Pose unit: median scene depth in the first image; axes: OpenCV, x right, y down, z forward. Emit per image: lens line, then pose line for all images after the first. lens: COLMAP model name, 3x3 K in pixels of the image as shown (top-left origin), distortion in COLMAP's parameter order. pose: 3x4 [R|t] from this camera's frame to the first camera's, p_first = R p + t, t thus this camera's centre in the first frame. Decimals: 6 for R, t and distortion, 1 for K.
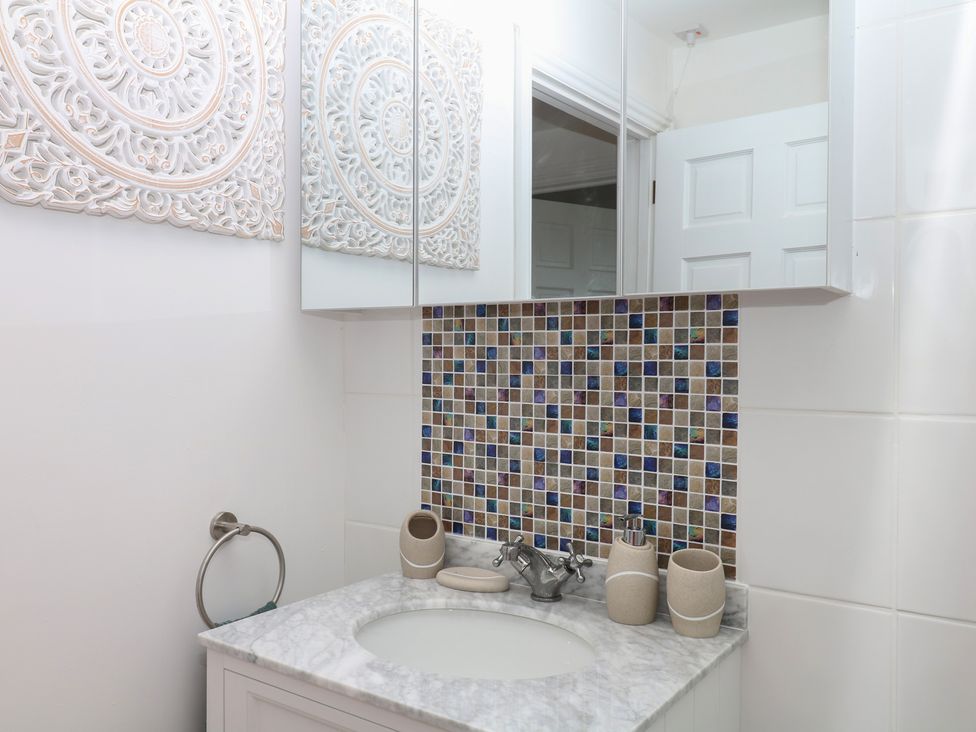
lens RADIAL K [[808.7, 0, 487.5], [0, 808.7, 361.5], [0, 0, 1]] dist [0.006596, 0.000674]
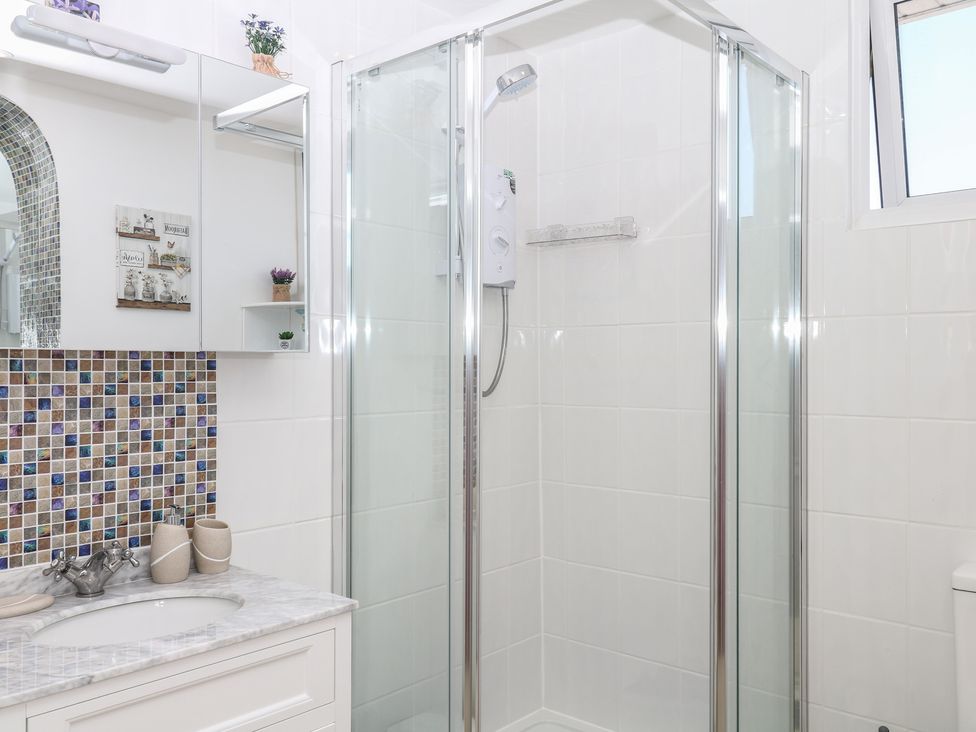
lens RADIAL K [[754.9, 0, 486.5], [0, 754.9, 368.4], [0, 0, 1]] dist [0.006874, -0.001949]
pose [[0.137064, 0.004721, 0.990551, -0.985900], [0.015292, 0.999859, -0.006881, -0.027398], [-0.990444, 0.016091, 0.136973, 0.265112]]
